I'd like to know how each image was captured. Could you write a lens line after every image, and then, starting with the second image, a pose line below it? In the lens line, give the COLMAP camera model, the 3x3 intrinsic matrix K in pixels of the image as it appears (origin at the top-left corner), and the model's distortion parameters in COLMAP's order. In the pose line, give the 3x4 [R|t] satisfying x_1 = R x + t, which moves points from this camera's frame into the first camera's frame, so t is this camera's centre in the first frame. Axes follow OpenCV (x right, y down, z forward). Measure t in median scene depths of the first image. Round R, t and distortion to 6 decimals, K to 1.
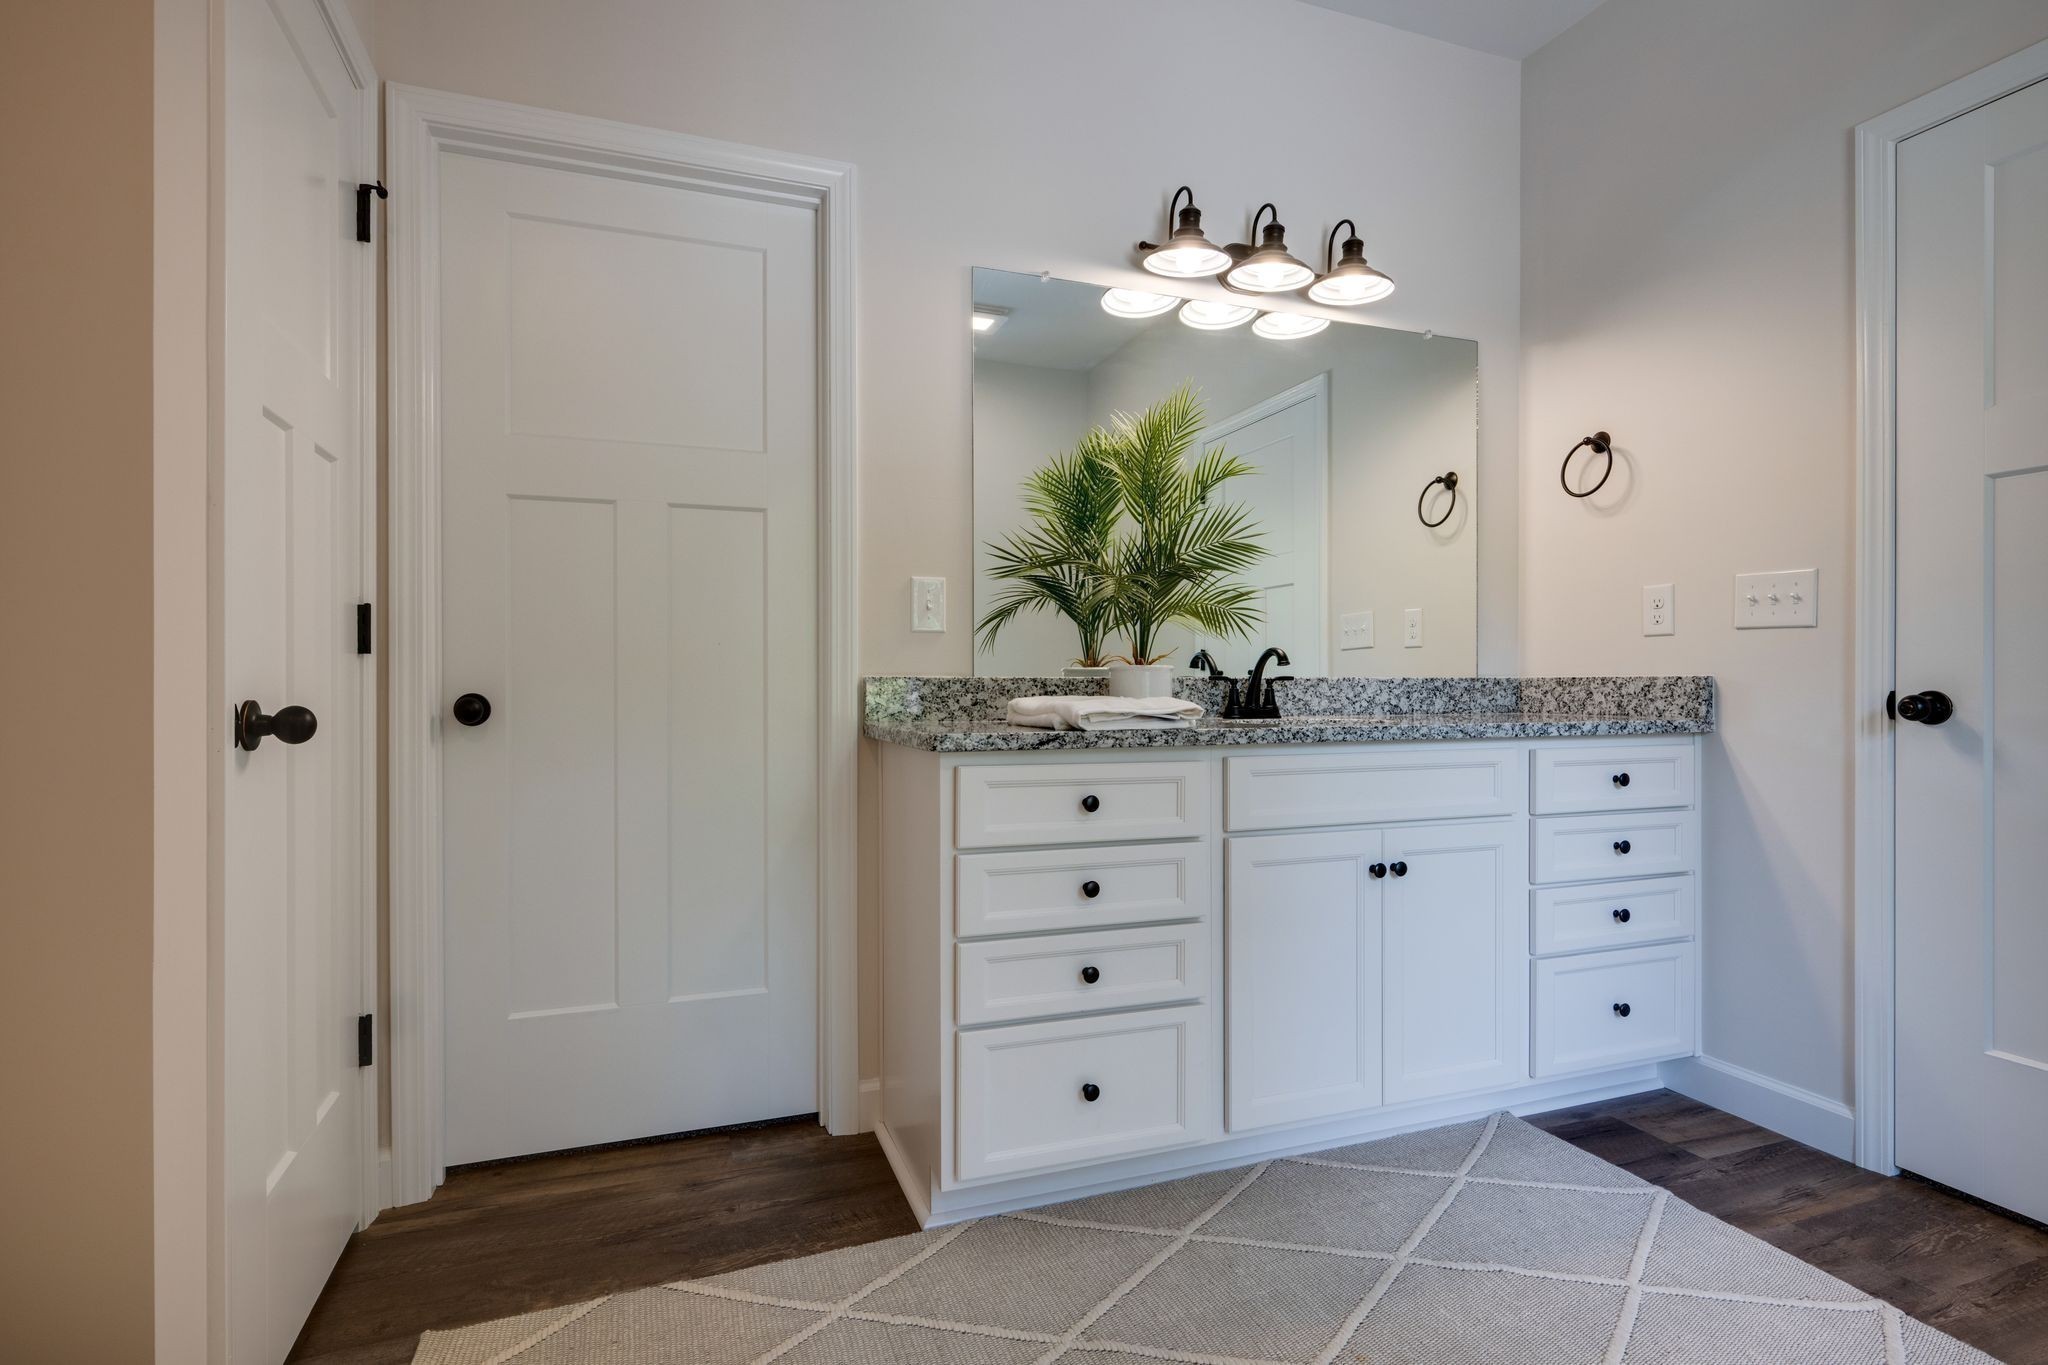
lens RADIAL K [[1007.4, 0, 1024.0], [0, 1007.4, 682.5], [0, 0, 1]] dist [0.004181, 0.000743]
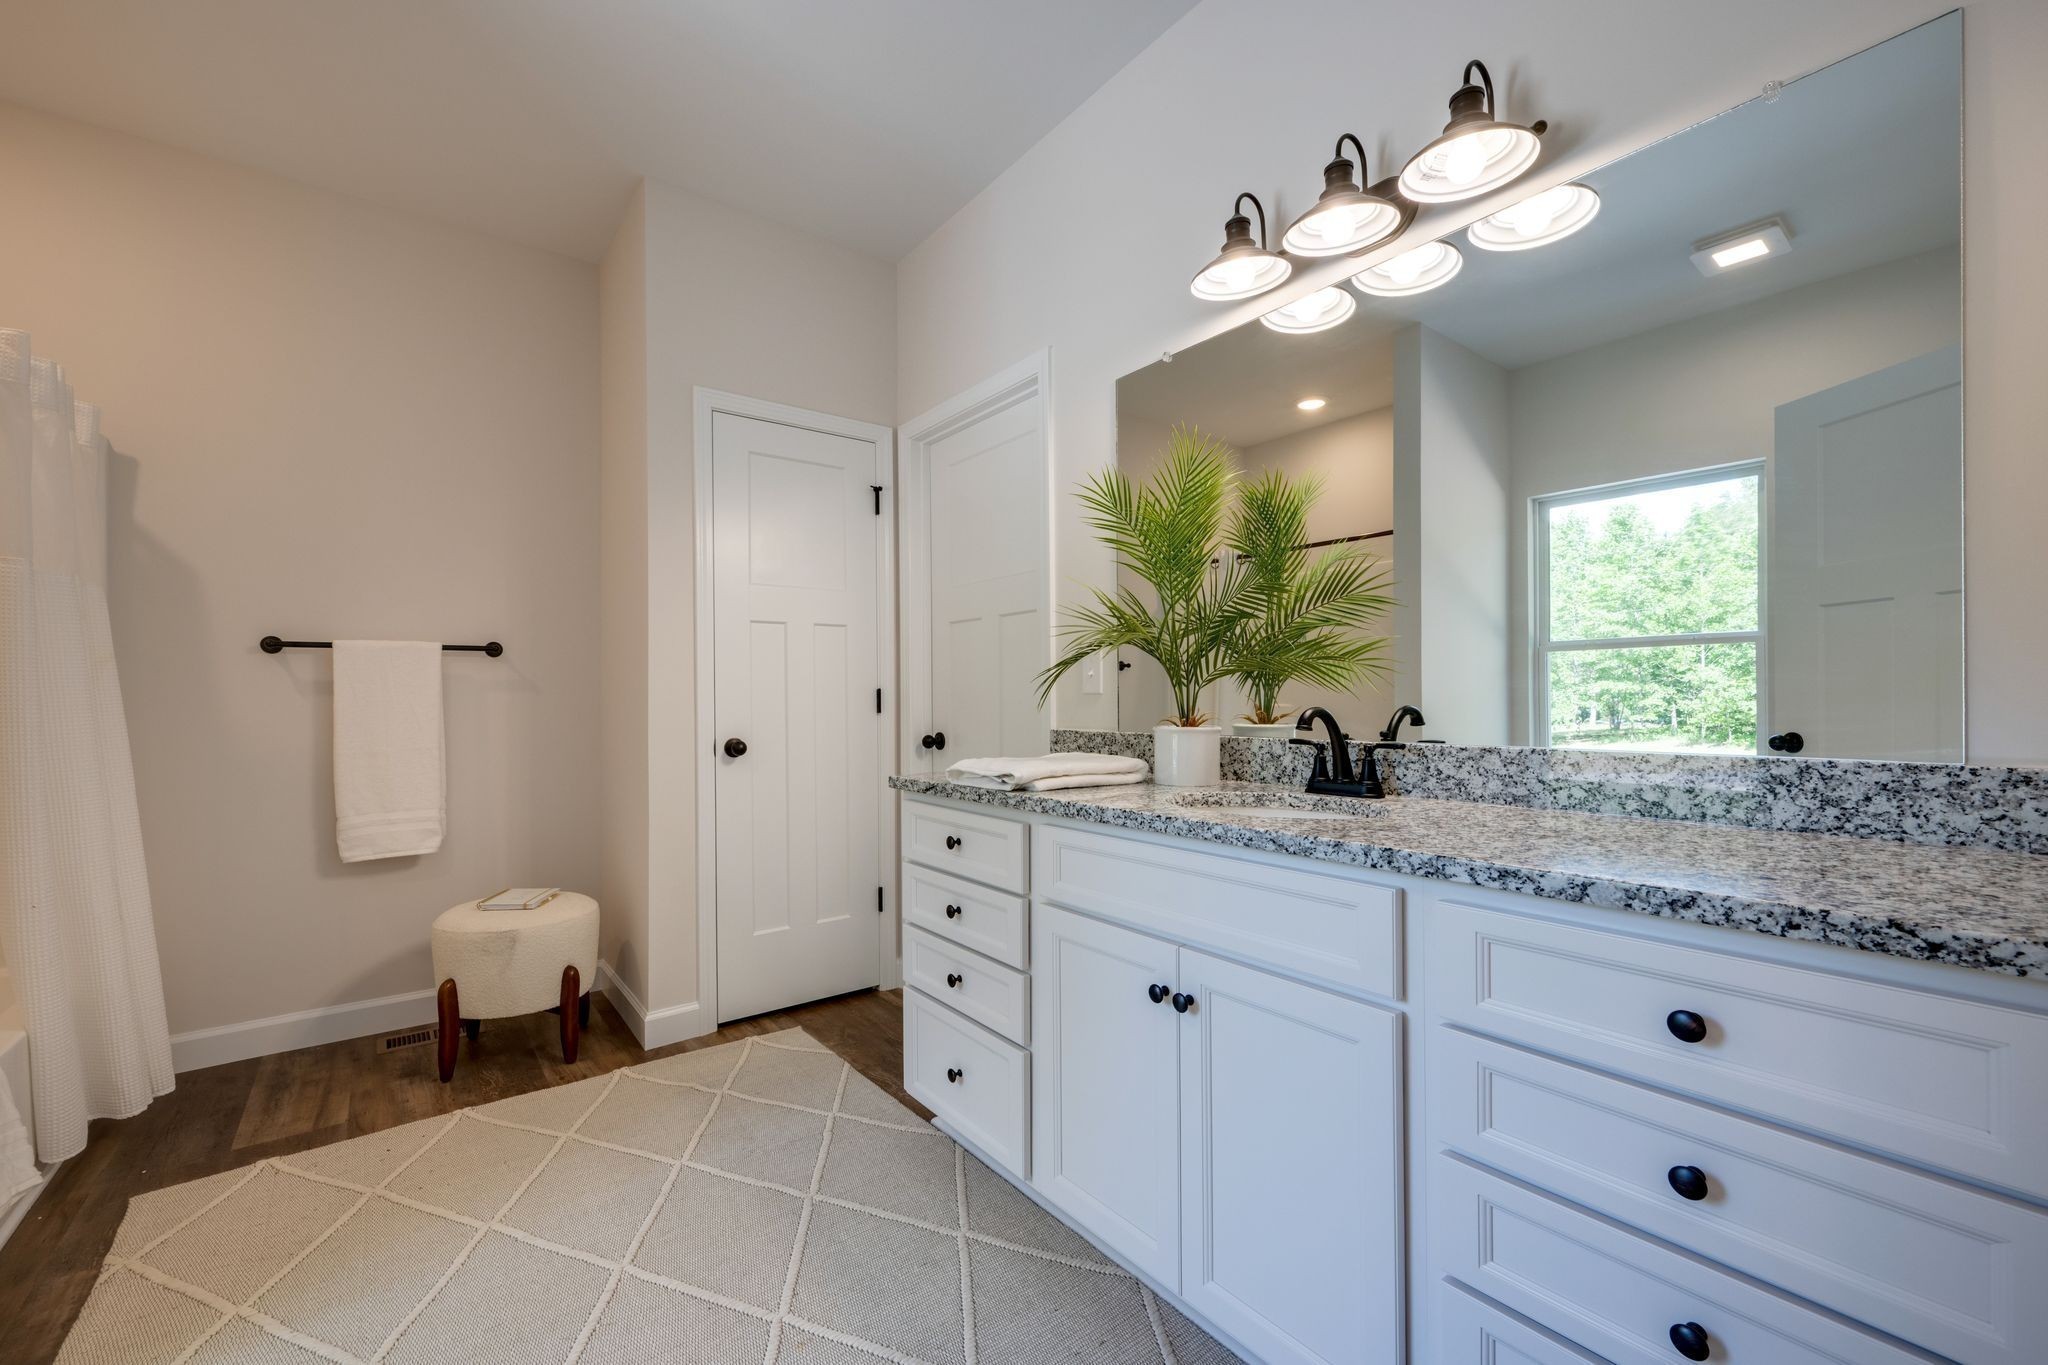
lens RADIAL K [[824.5, 0, 1017.6], [0, 824.5, 696.9], [0, 0, 1]] dist [0.000919, 0.000181]
pose [[0.292934, -0.004229, -0.956123, 0.767381], [0.004309, 0.999986, -0.003103, -0.040007], [0.956123, -0.003211, 0.292948, 0.563430]]
